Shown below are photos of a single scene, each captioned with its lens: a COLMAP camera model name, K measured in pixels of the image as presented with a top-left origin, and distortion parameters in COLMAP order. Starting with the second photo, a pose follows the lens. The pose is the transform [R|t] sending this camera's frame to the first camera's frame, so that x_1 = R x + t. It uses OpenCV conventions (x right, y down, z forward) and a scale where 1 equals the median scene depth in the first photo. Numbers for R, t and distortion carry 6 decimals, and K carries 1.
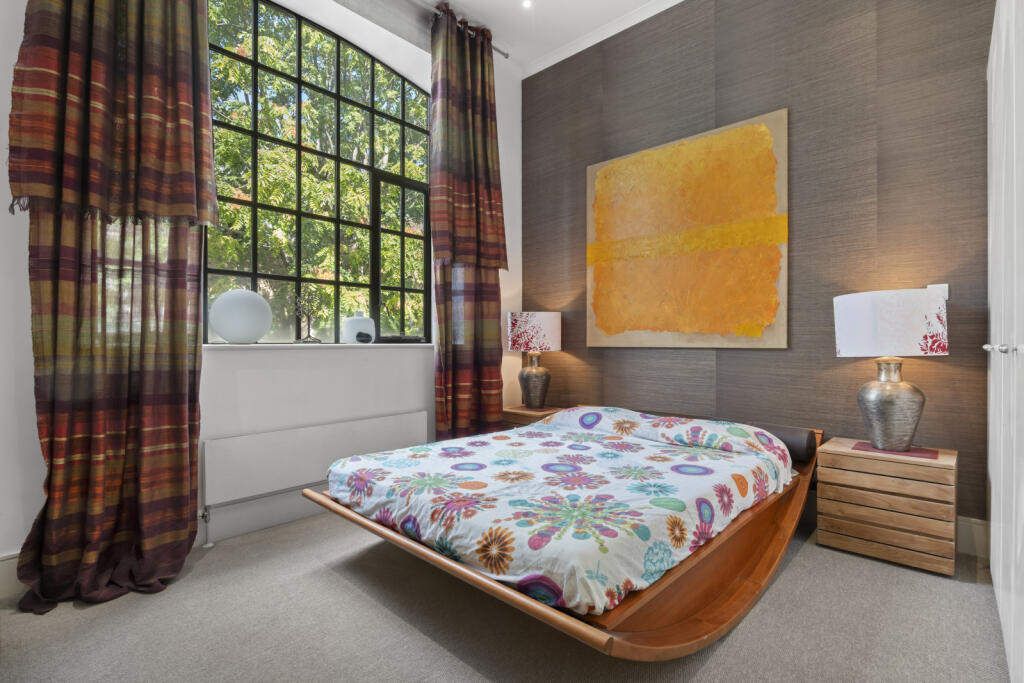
lens RADIAL K [[485.9, 0, 516.8], [0, 485.9, 341.9], [0, 0, 1]] dist [-0.013959, 0.000844]
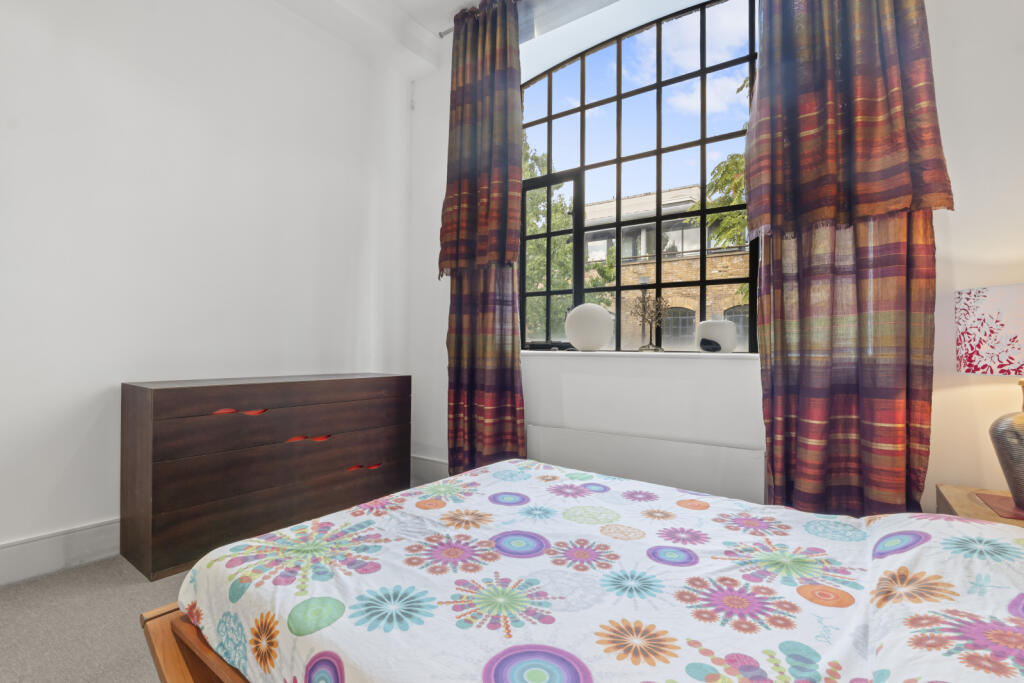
lens RADIAL K [[485.9, 0, 516.8], [0, 485.9, 341.9], [0, 0, 1]] dist [-0.013959, 0.000844]
pose [[0.112334, -0.009152, -0.993628, 0.576479], [-0.008194, 0.999915, -0.010136, -0.004277], [0.993637, 0.009280, 0.112249, 0.715549]]
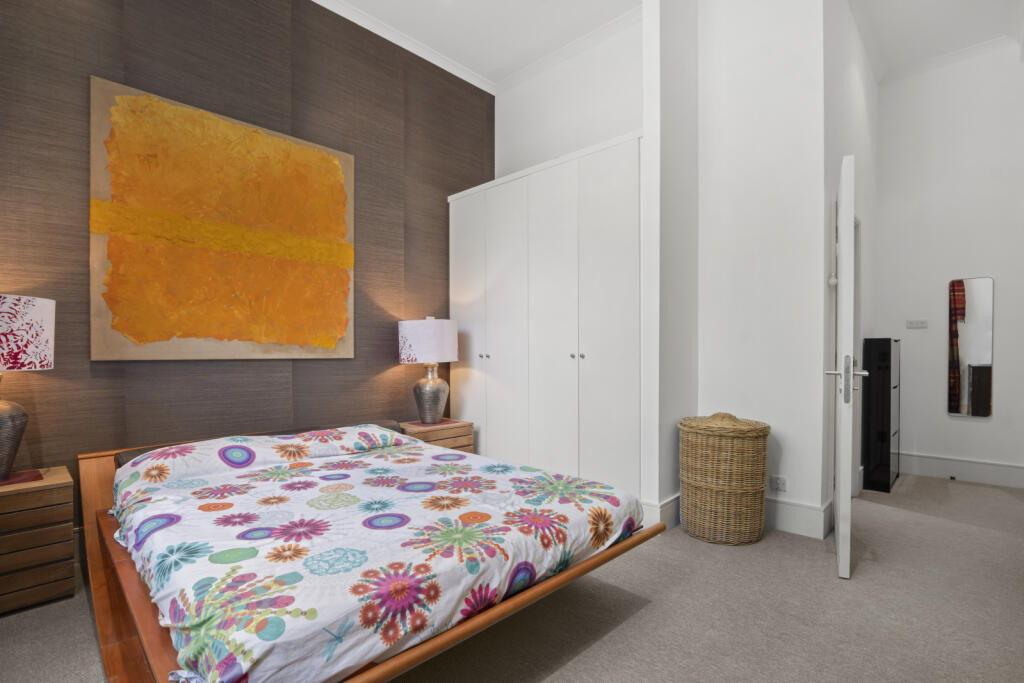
lens RADIAL K [[475.9, 0, 509.1], [0, 475.9, 354.6], [0, 0, 1]] dist [-0.013624, 0.000426]
pose [[0.037216, -0.002609, 0.999304, -0.632808], [0.001371, 0.999996, 0.002559, 0.002134], [-0.999306, 0.001275, 0.037219, 0.614533]]
